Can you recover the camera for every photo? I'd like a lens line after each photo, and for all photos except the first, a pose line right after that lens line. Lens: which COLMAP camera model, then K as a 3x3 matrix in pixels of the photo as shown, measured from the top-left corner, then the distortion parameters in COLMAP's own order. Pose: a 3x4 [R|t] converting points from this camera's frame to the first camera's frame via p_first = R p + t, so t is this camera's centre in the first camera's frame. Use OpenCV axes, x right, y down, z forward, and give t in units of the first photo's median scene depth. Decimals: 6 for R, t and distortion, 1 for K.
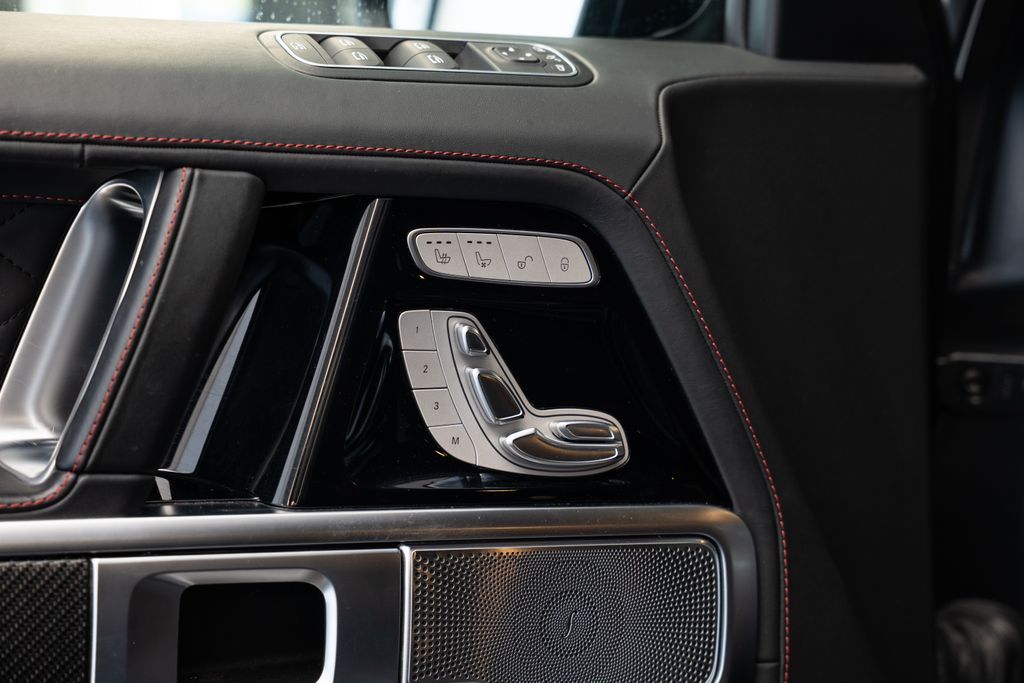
lens RADIAL K [[1989.2, 0, 511.7], [0, 1989.2, 318.1], [0, 0, 1]] dist [-0.043603, 0.058442]
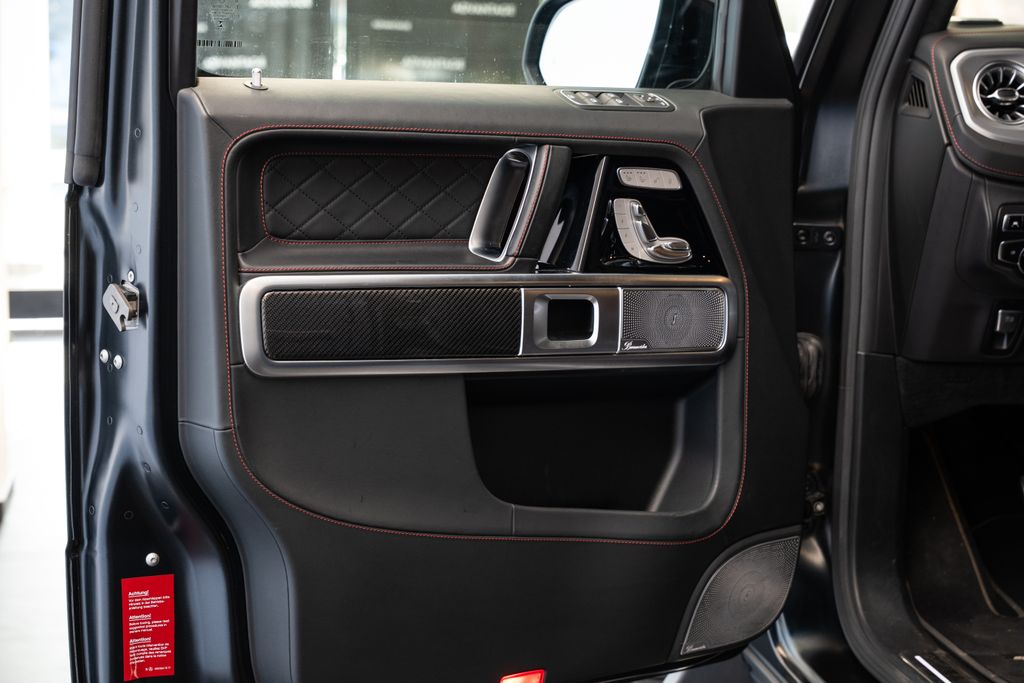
lens RADIAL K [[1819.8, 0, 512.0], [0, 1819.8, 341.5], [0, 0, 1]] dist [0.014832, -0.133860]
pose [[0.988221, -0.015424, 0.152256, -0.547412], [0.007902, 0.998724, 0.049886, 0.062205], [-0.152831, -0.048095, 0.987081, -1.335333]]
